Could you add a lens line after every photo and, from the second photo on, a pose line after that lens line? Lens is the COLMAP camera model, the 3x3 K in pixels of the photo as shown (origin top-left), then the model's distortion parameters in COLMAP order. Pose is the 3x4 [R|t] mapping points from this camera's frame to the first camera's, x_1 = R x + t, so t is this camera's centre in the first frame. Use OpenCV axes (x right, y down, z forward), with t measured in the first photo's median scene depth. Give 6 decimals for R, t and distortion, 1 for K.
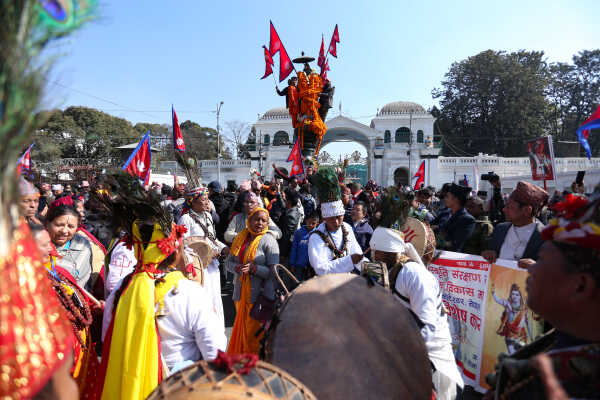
lens RADIAL K [[299.5, 0, 303.0], [0, 299.5, 200.3], [0, 0, 1]] dist [-0.054706, 0.027742]
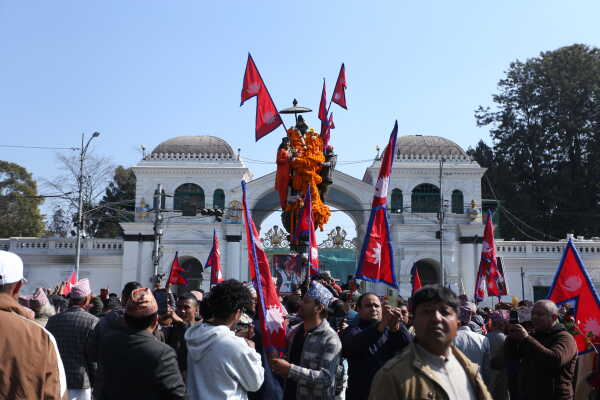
lens RADIAL K [[689.7, 0, 300.0], [0, 689.7, 200.0], [0, 0, 1]] dist [0.054094, -0.005016]
pose [[0.988254, 0.028418, 0.150155, -0.072933], [-0.000852, 0.983567, -0.180540, 0.004620], [-0.152819, 0.178291, 0.972038, -0.168419]]
